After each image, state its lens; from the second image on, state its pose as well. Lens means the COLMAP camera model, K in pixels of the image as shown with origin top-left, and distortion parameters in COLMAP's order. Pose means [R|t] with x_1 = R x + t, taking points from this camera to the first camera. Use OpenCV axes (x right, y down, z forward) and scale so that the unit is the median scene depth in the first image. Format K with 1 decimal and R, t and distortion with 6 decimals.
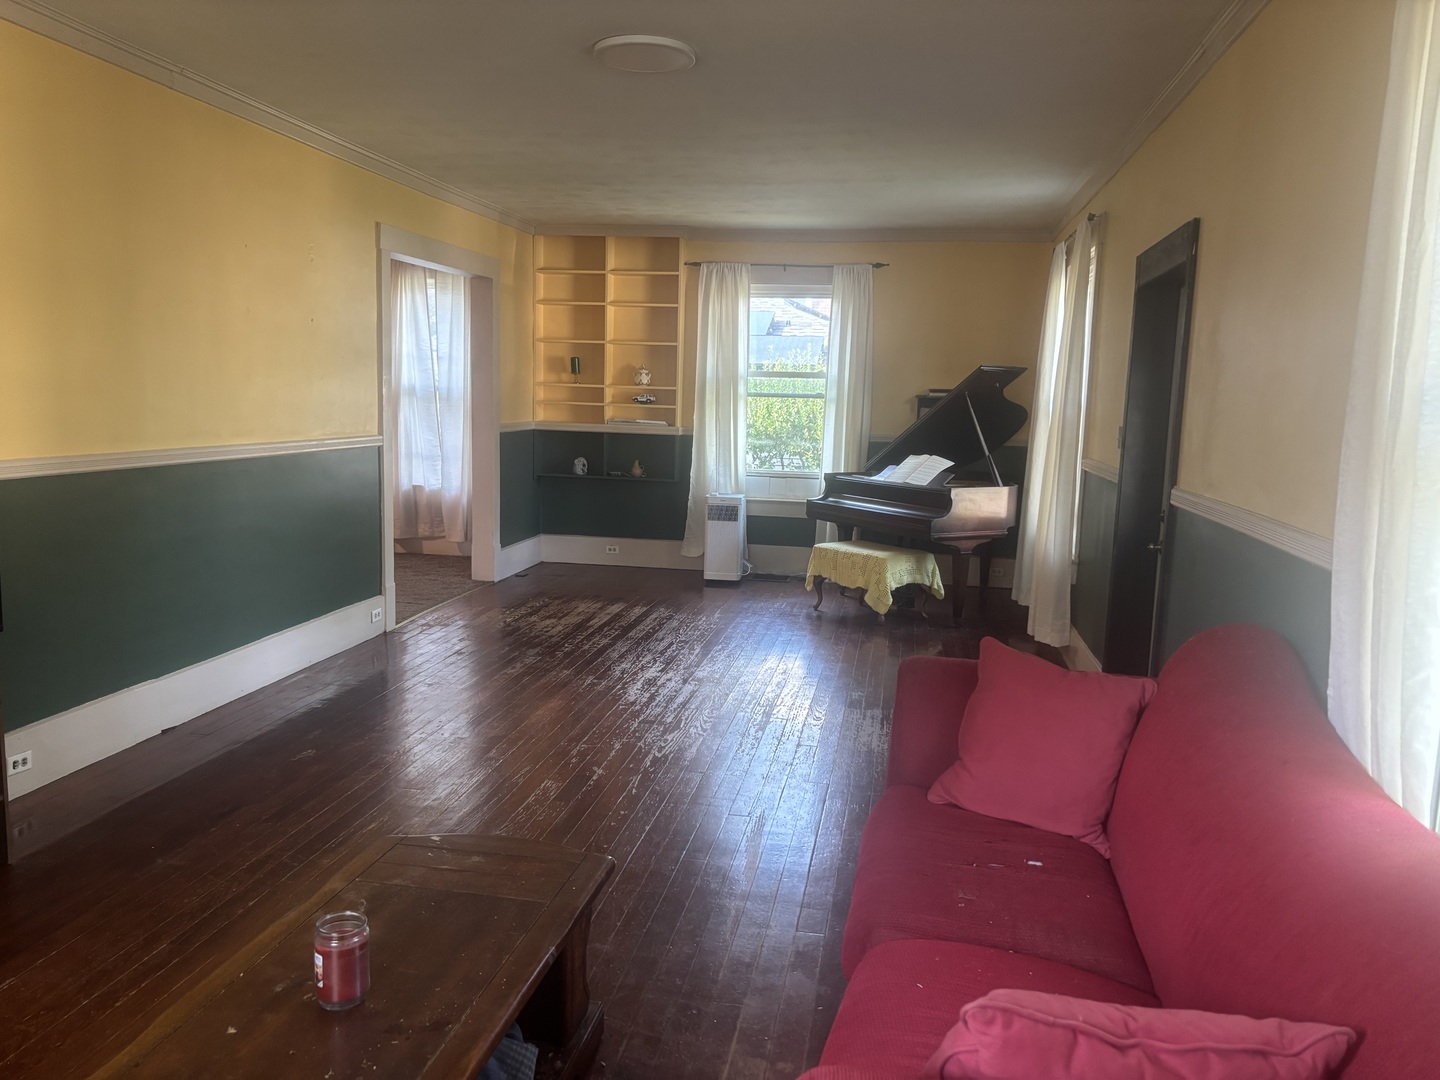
lens RADIAL K [[1082.9, 0, 719.6], [0, 1082.9, 541.6], [0, 0, 1]] dist [0.001801, 0.000207]
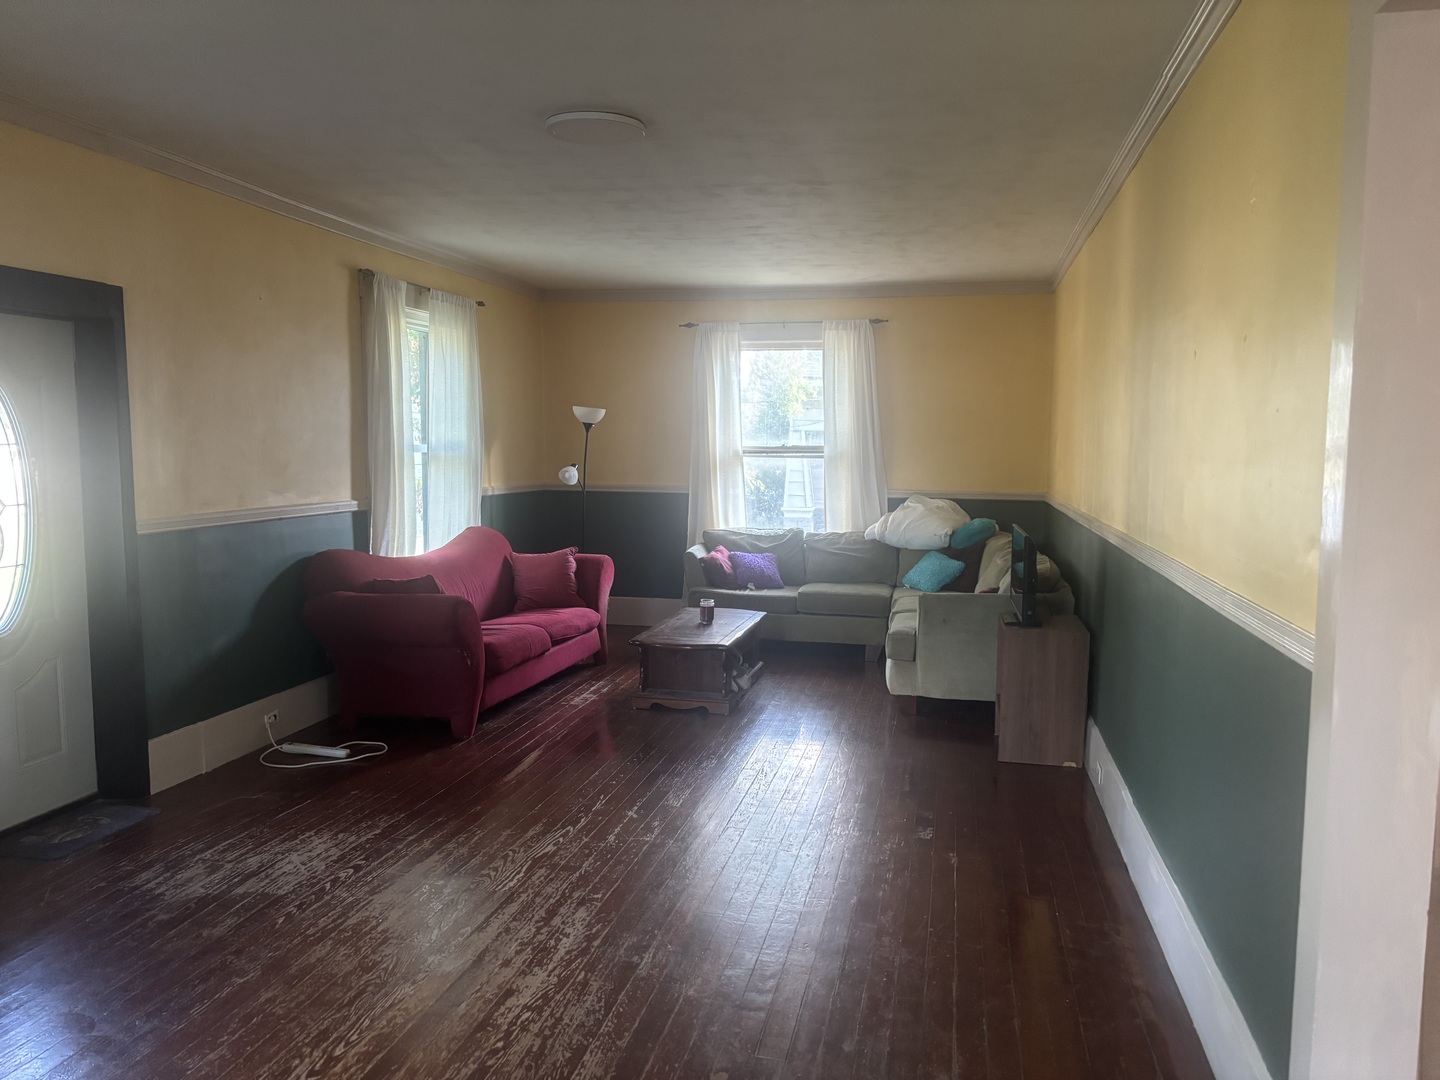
lens RADIAL K [[1082.9, 0, 719.8], [0, 1082.9, 540.4], [0, 0, 1]] dist [0.001801, 0.000207]
pose [[-0.998908, -0.035553, 0.030314, -0.178874], [-0.027900, 0.974335, 0.223367, -0.231845], [-0.037478, 0.222277, -0.974263, 1.599185]]
